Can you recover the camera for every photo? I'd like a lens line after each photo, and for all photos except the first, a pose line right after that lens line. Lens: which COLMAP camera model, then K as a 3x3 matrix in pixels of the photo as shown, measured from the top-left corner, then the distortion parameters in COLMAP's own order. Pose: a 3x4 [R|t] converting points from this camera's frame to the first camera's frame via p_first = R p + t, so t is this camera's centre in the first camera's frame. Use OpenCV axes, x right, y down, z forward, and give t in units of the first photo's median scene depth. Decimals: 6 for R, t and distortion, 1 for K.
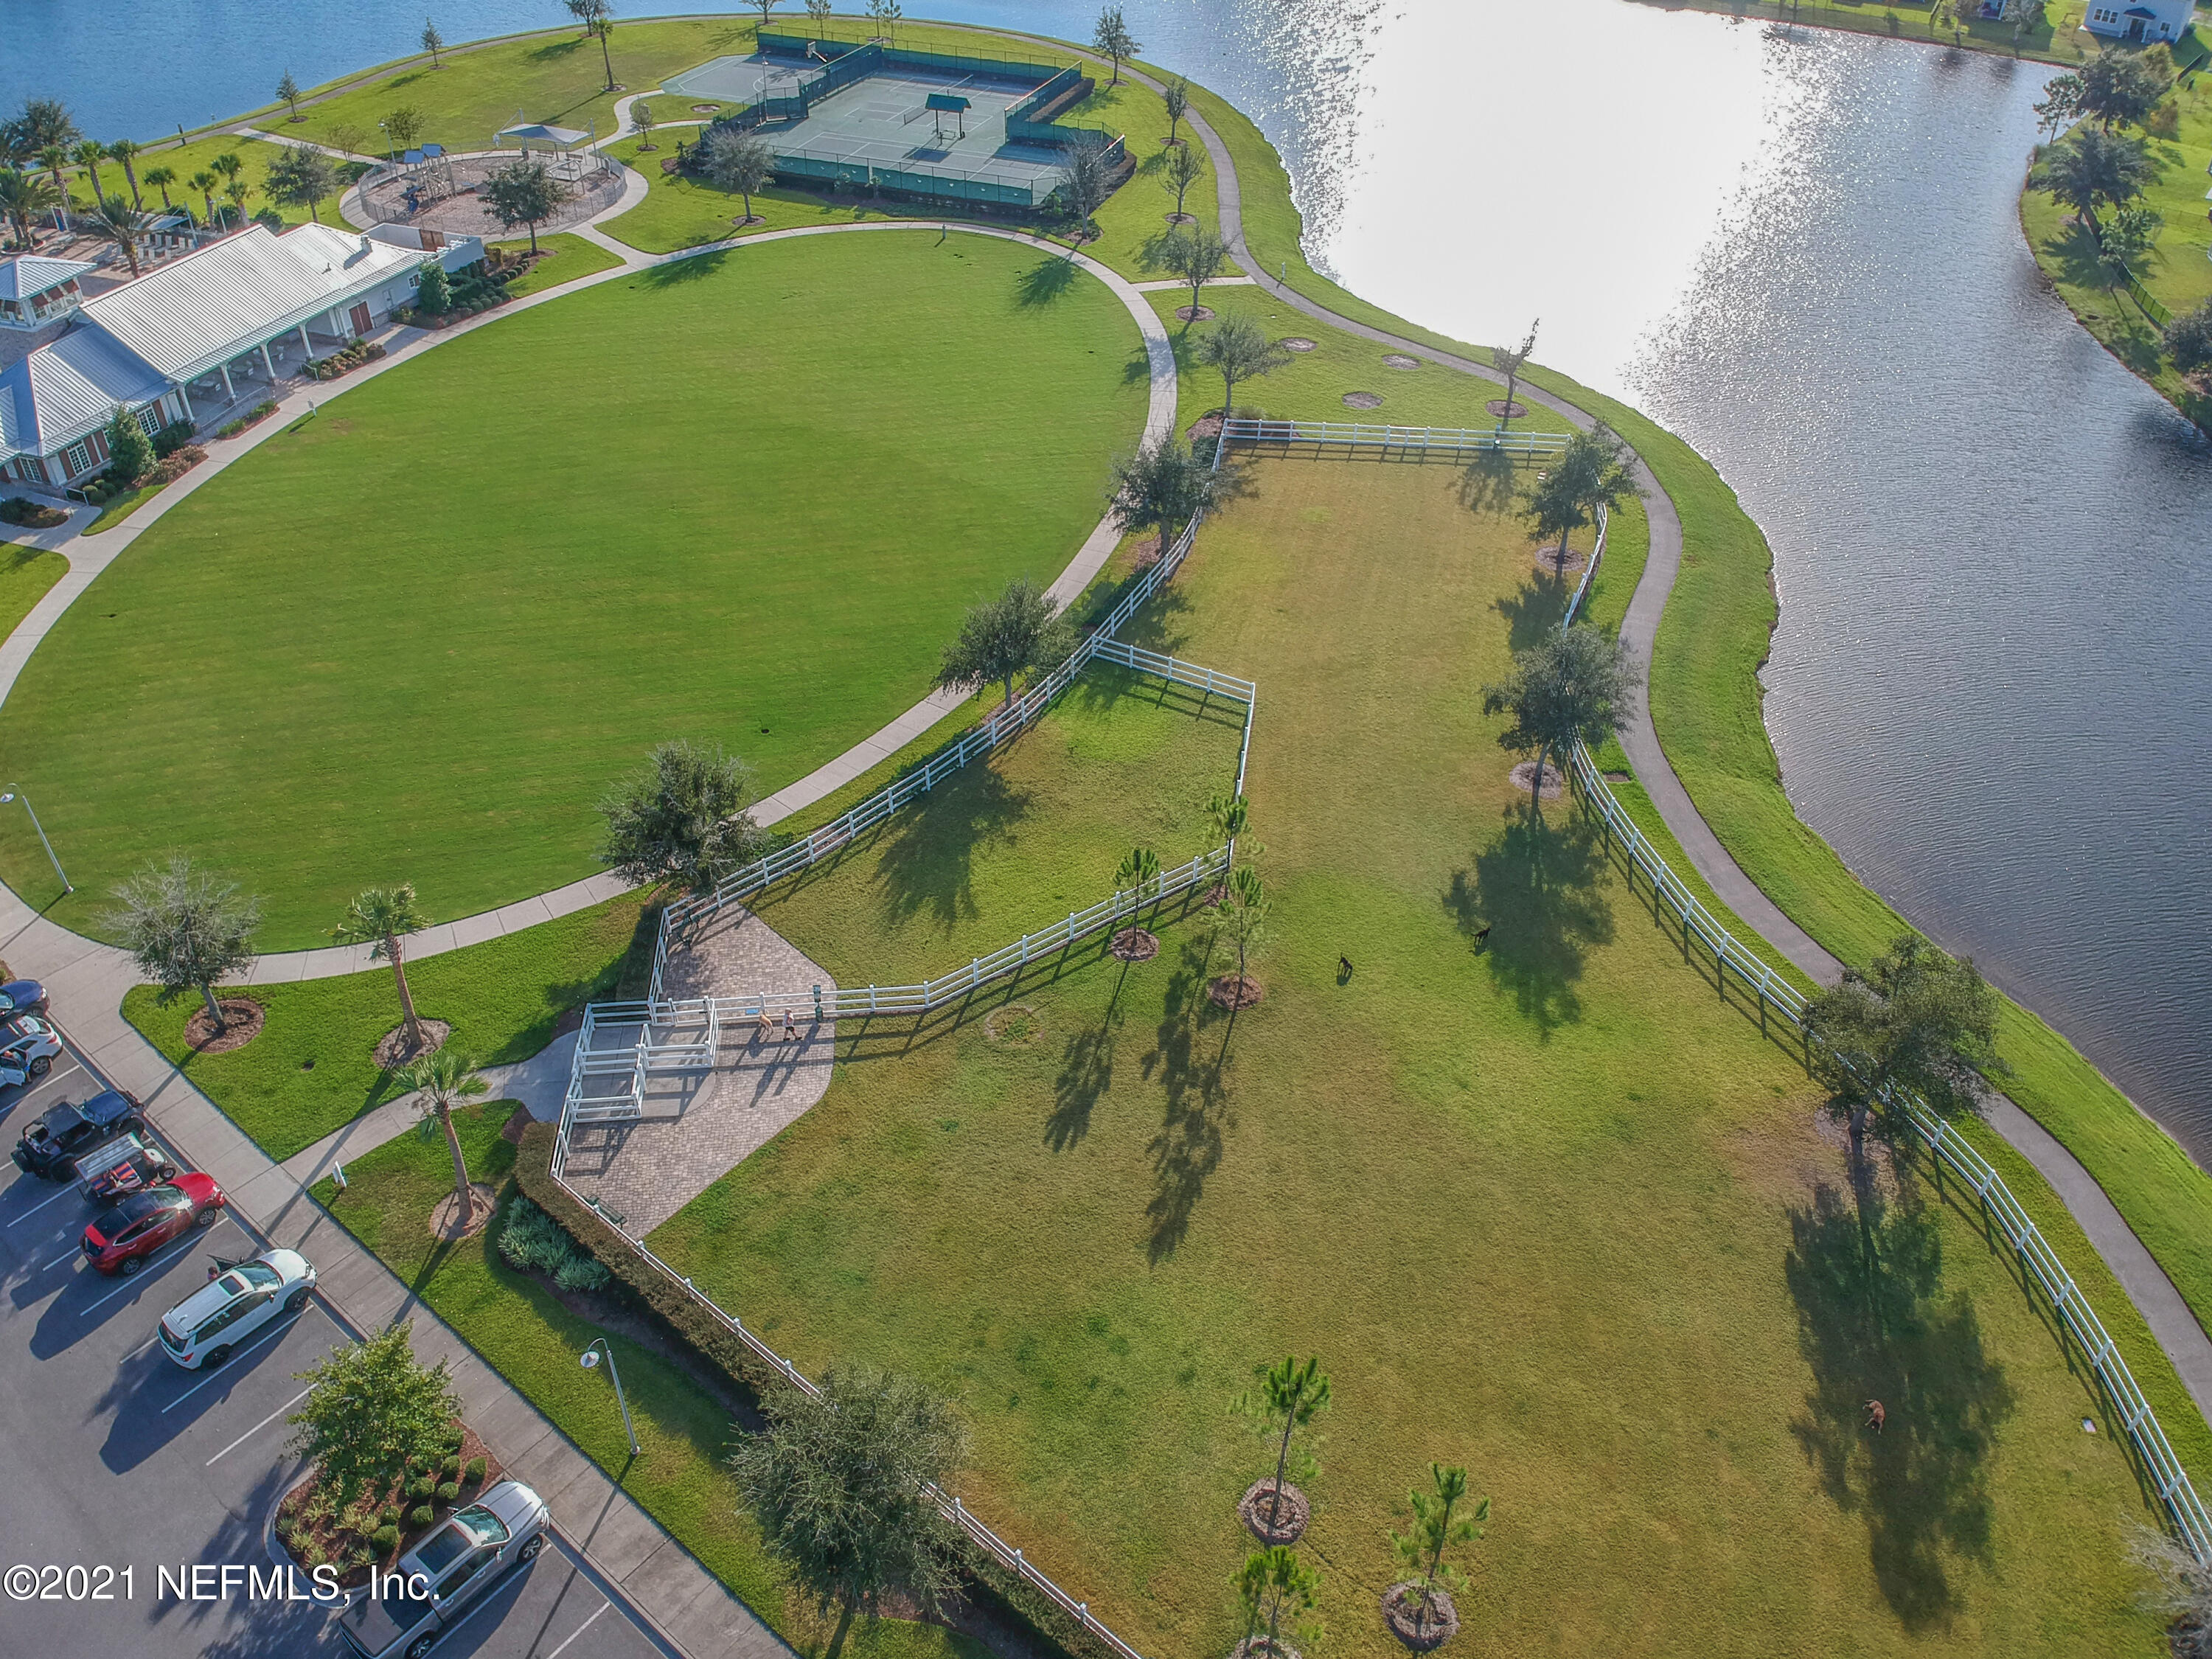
lens RADIAL K [[1614.8, 0, 1118.5], [0, 1614.8, 843.7], [0, 0, 1]] dist [0.085745, -0.146811]
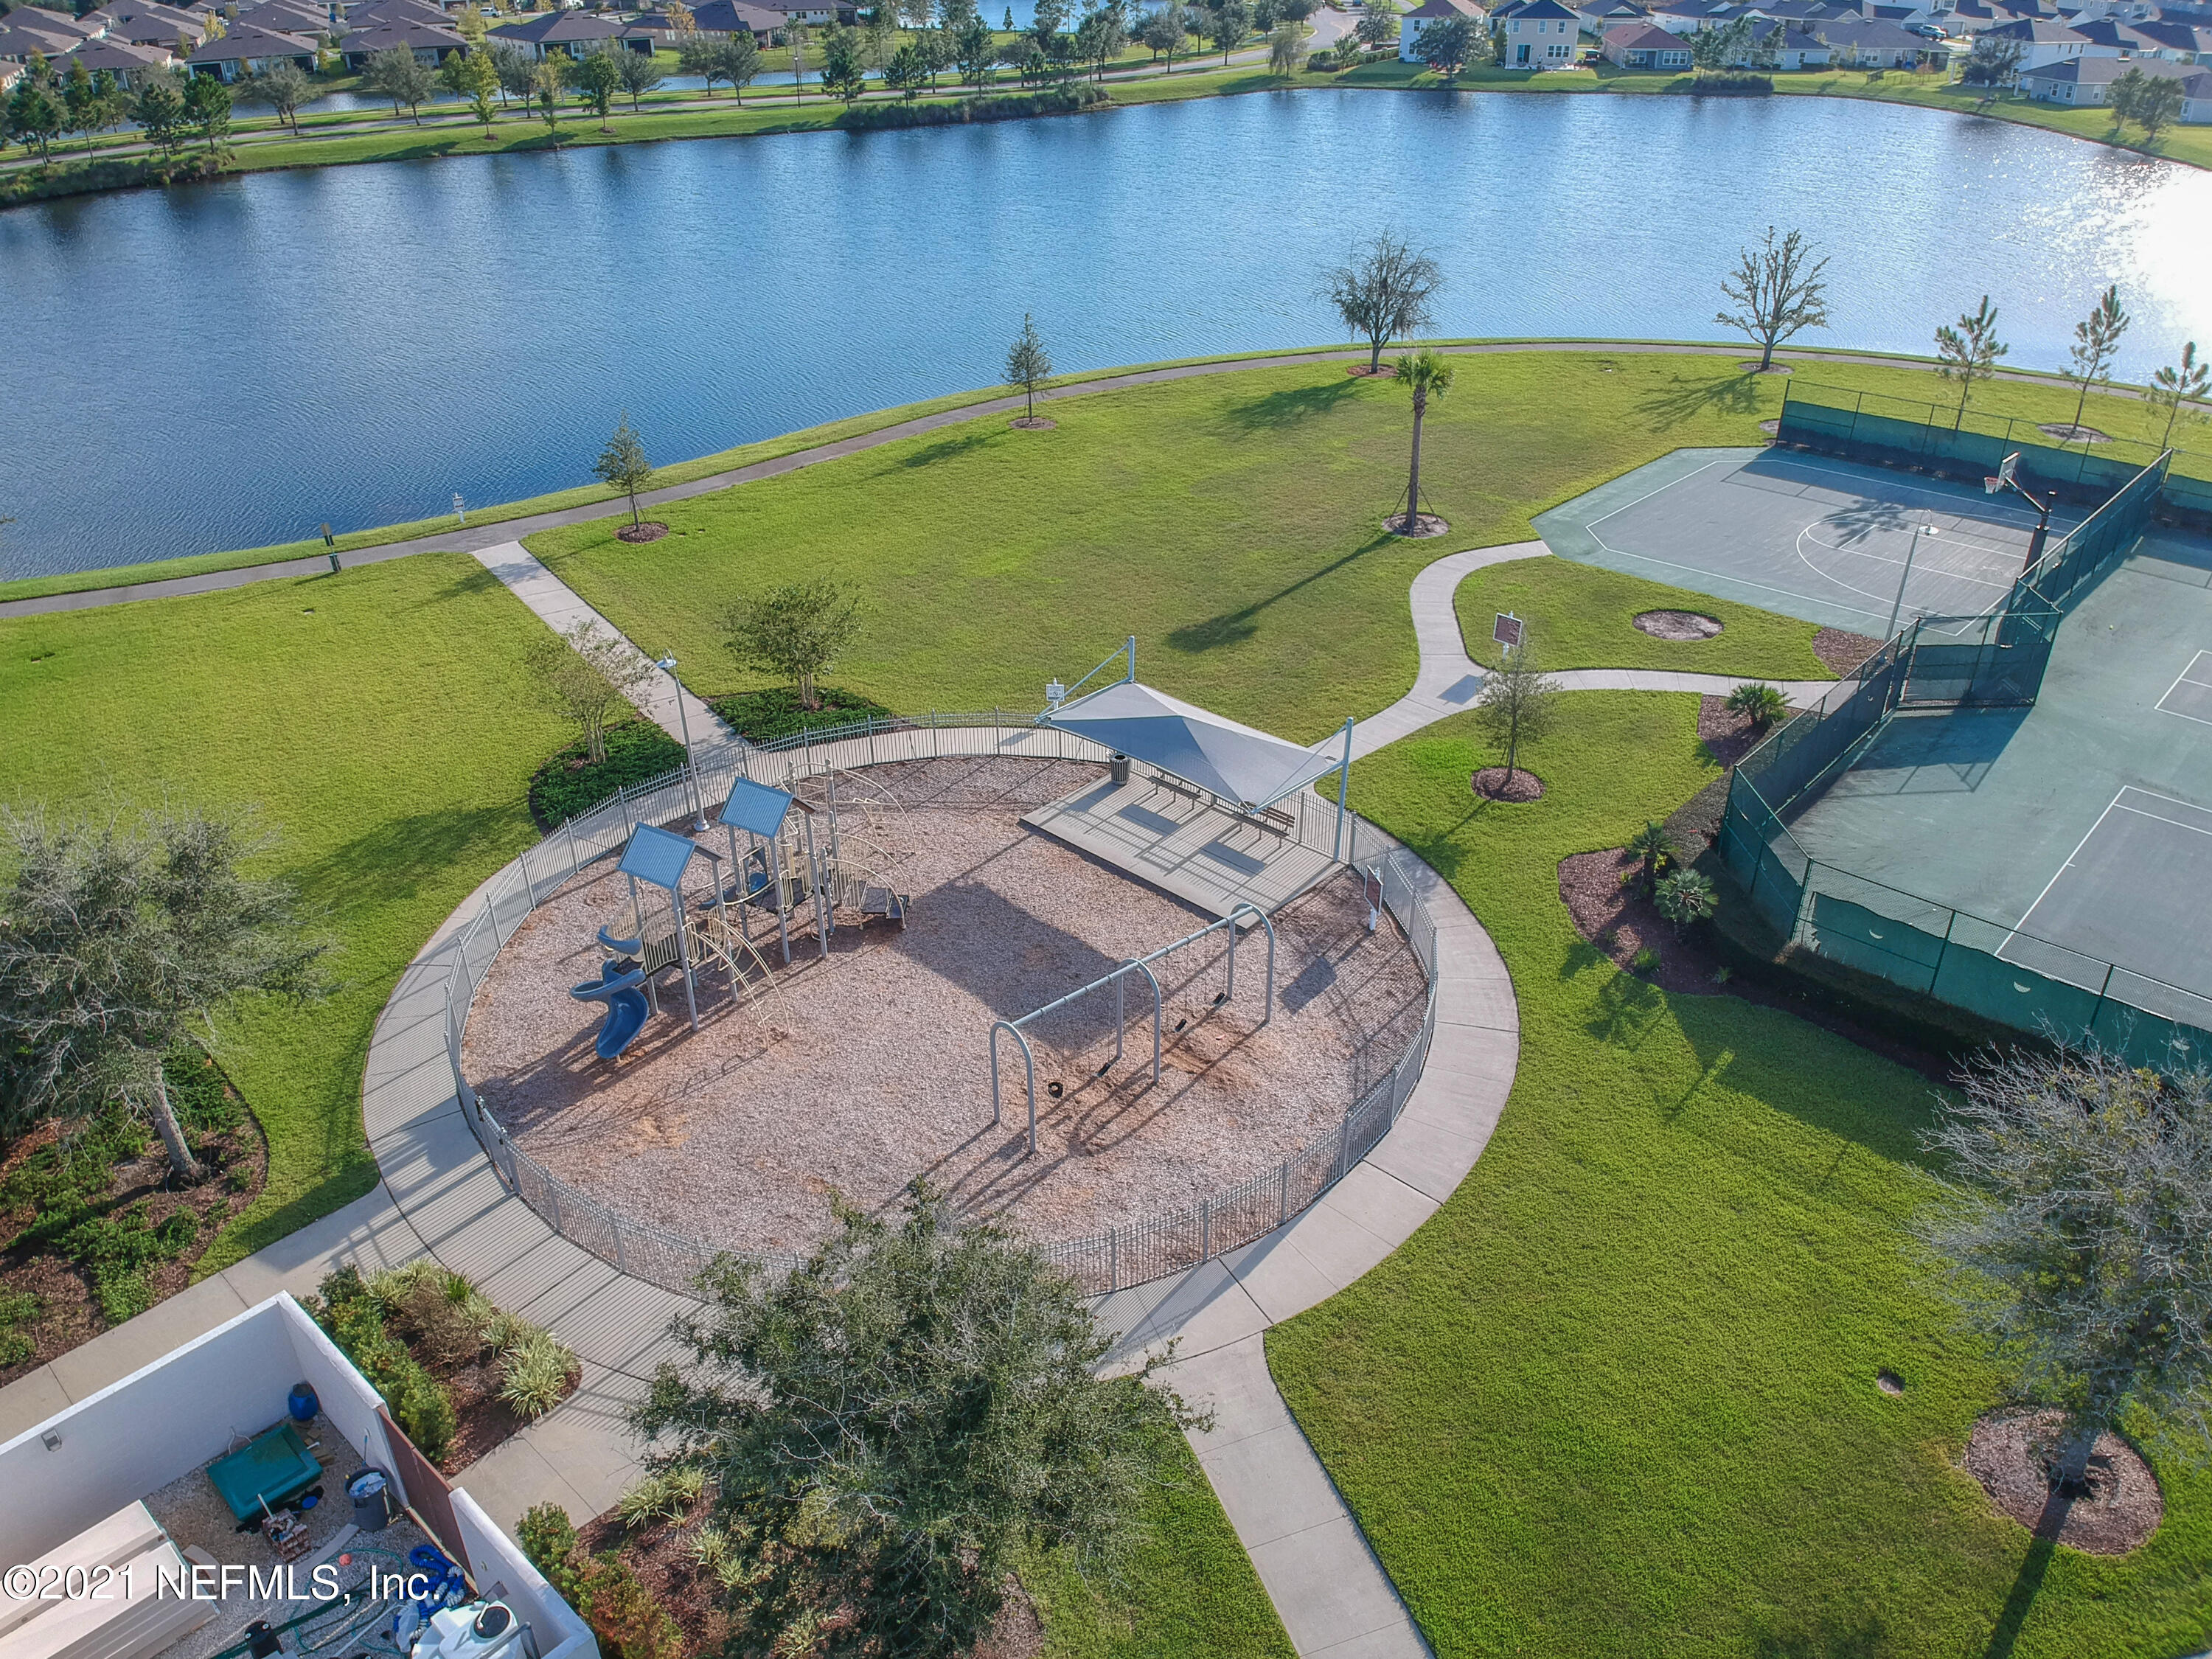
lens RADIAL K [[1614.8, 0, 1118.5], [0, 1614.8, 843.7], [0, 0, 1]] dist [0.085745, -0.146811]
pose [[0.916041, 0.173662, -0.361538, -0.236439], [-0.226986, 0.967628, -0.110332, -0.354093], [0.330674, 0.183133, 0.925806, 0.681501]]
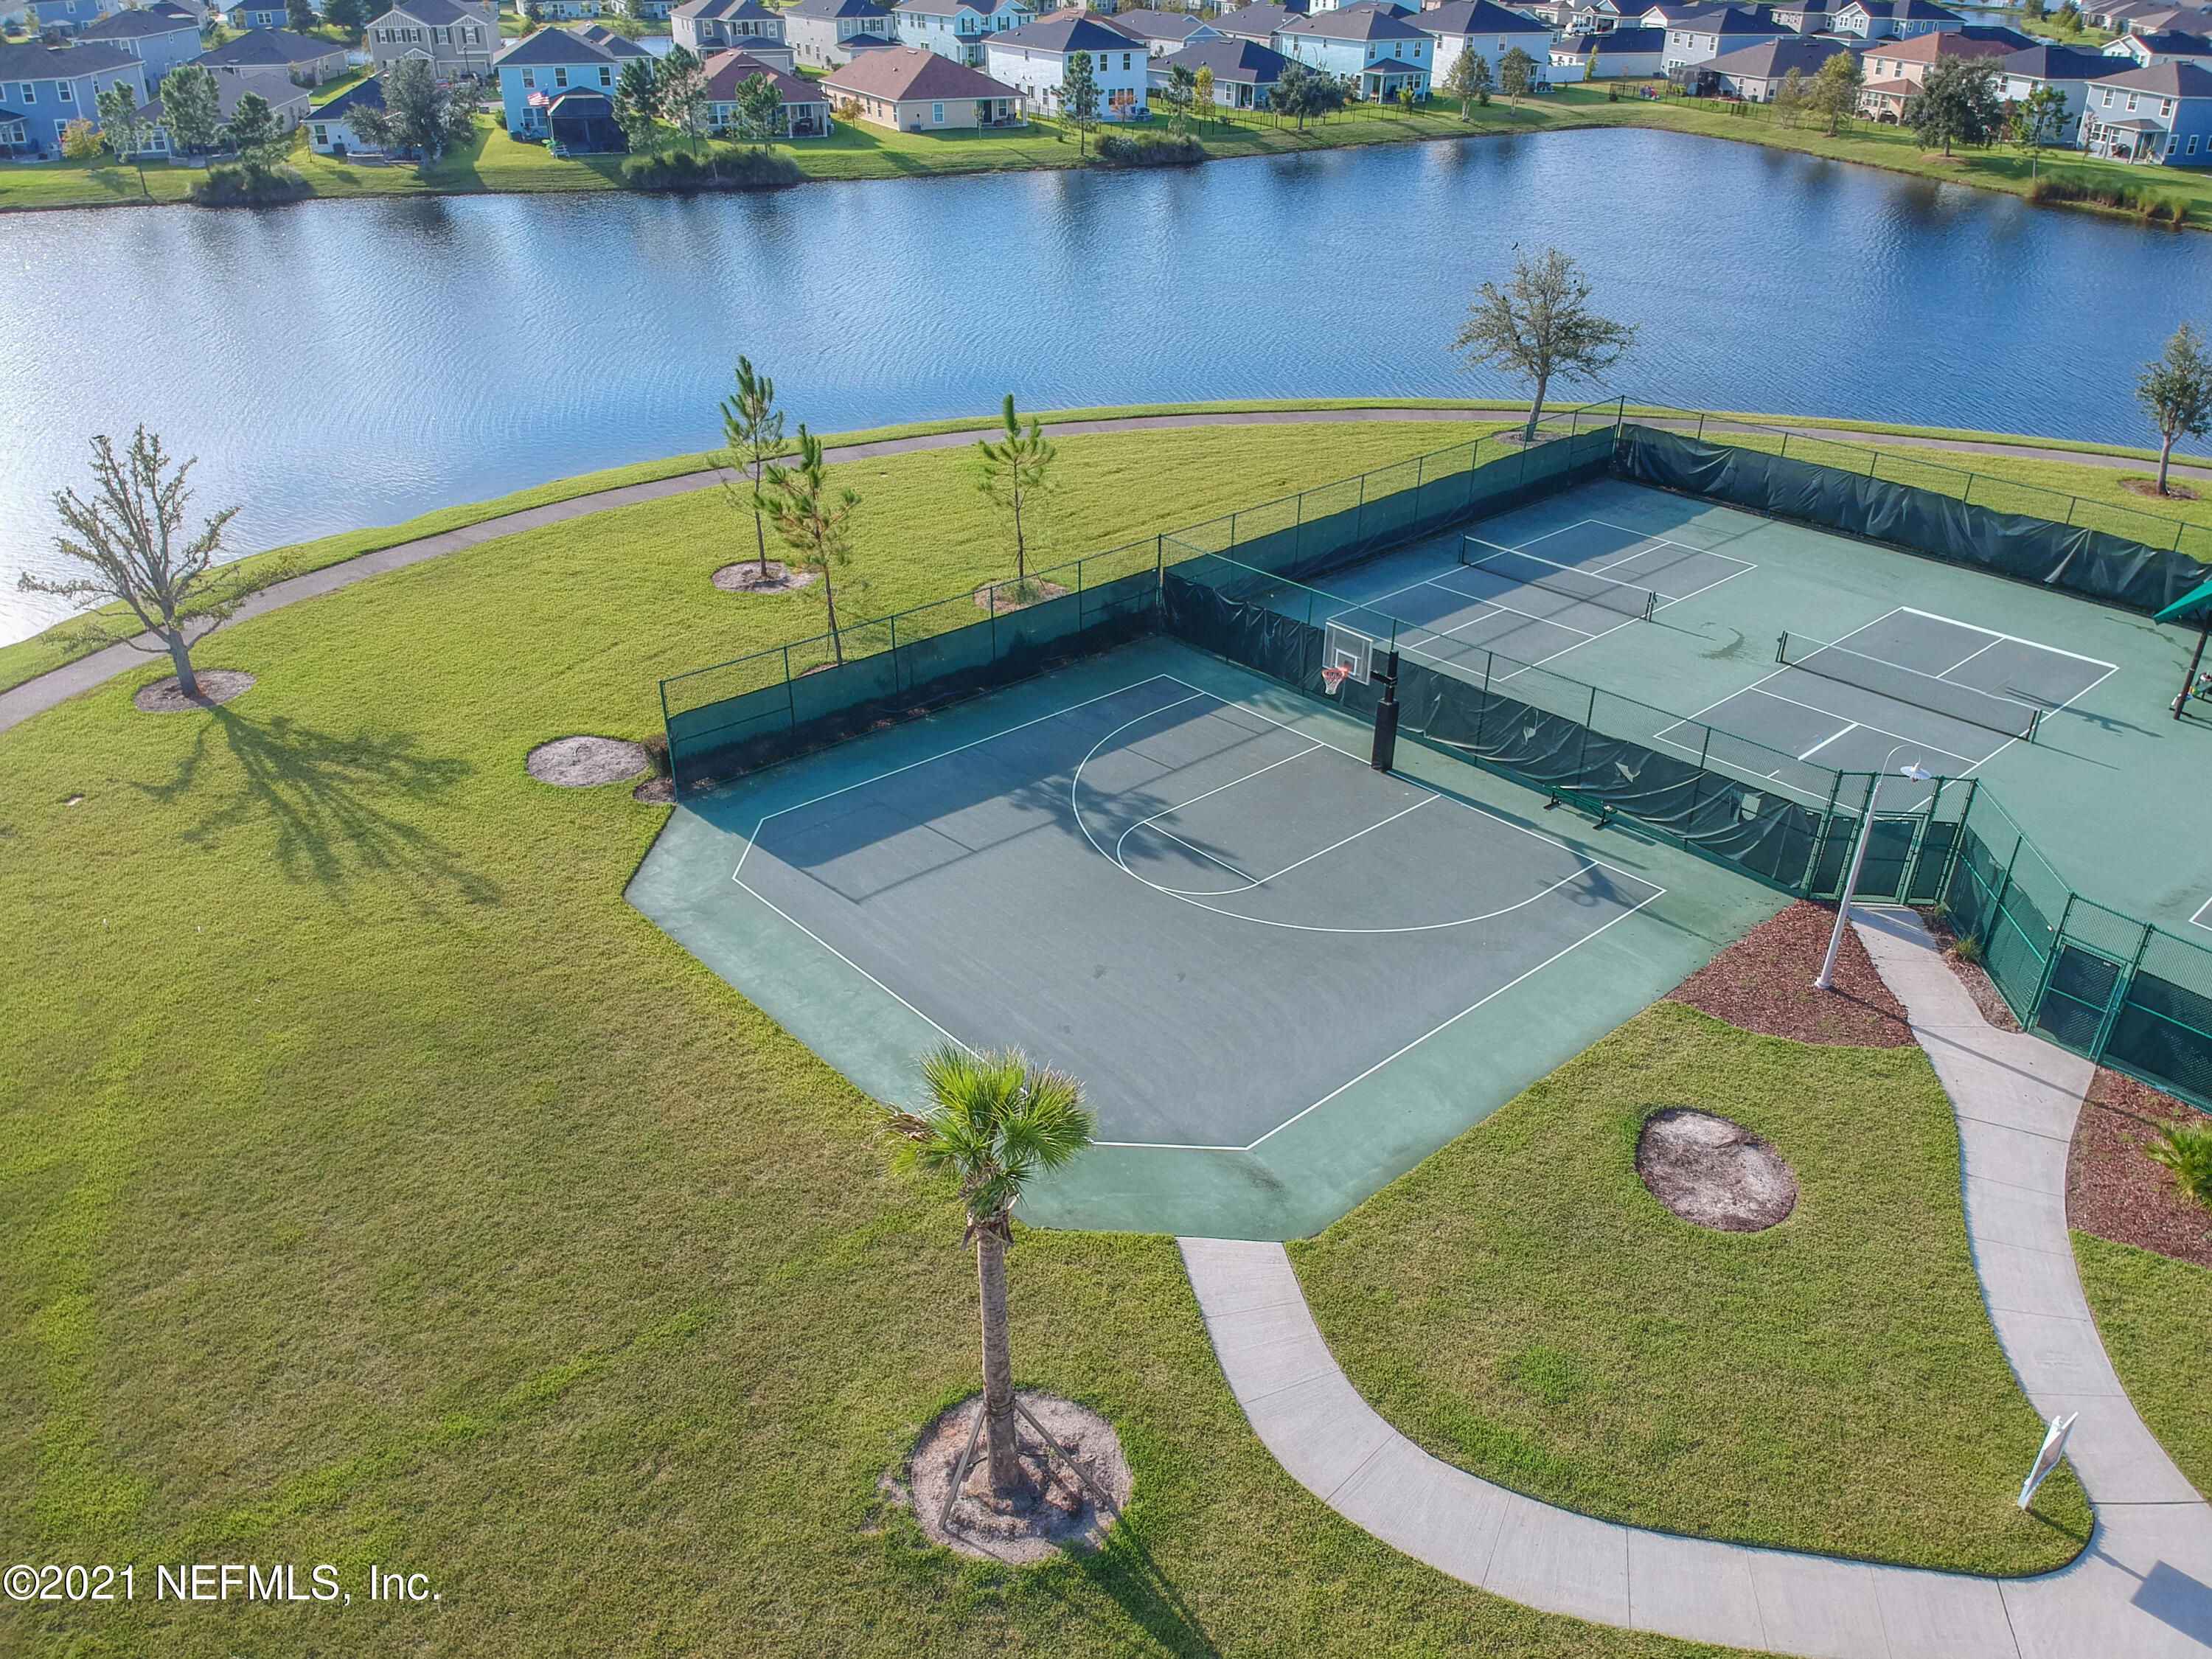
lens RADIAL K [[1614.8, 0, 1118.5], [0, 1614.8, 843.7], [0, 0, 1]] dist [0.085745, -0.146811]
pose [[0.491465, -0.451255, 0.744870, -0.401221], [0.546479, 0.825742, 0.139682, -0.549135], [-0.678102, 0.338407, 0.652425, 0.954540]]
